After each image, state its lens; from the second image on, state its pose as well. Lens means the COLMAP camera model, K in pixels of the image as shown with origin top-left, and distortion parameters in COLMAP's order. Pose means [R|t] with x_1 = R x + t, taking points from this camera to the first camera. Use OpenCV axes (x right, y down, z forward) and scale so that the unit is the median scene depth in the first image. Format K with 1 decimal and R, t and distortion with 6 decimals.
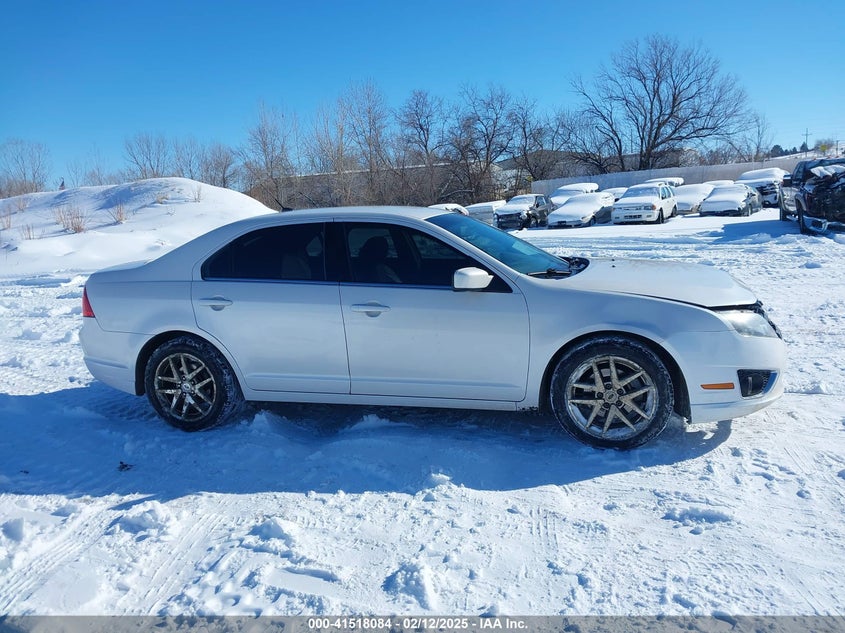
lens RADIAL K [[661.2, 0, 416.3], [0, 661.2, 324.6], [0, 0, 1]] dist [0.032399, -0.040957]
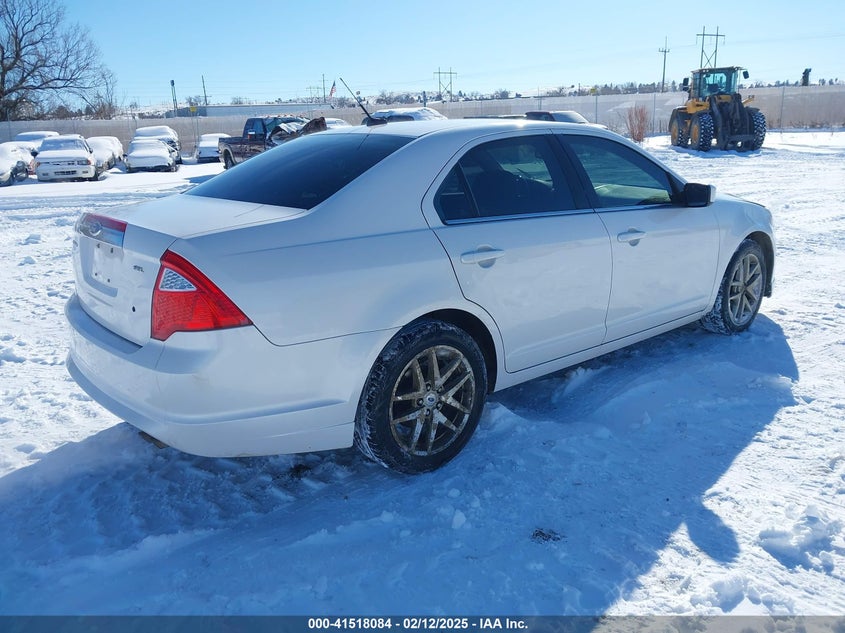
lens RADIAL K [[661.2, 0, 421.9], [0, 661.2, 329.4], [0, 0, 1]] dist [0.032399, -0.040957]
pose [[0.569776, -0.194733, 0.798395, -0.830850], [0.145789, 0.980062, 0.134999, -0.056301], [-0.808765, 0.039478, 0.586806, 0.635110]]
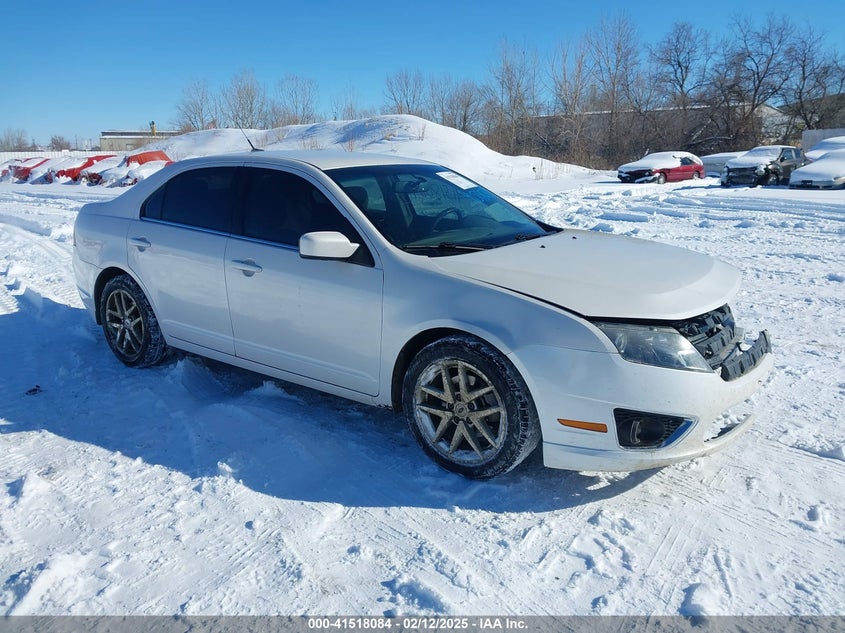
lens RADIAL K [[661.2, 0, 420.4], [0, 661.2, 313.6], [0, 0, 1]] dist [0.032399, -0.040957]
pose [[0.929097, 0.132490, -0.345289, 0.420042], [-0.108297, 0.990169, 0.088532, -0.059337], [0.353624, -0.044861, 0.934311, 0.205169]]
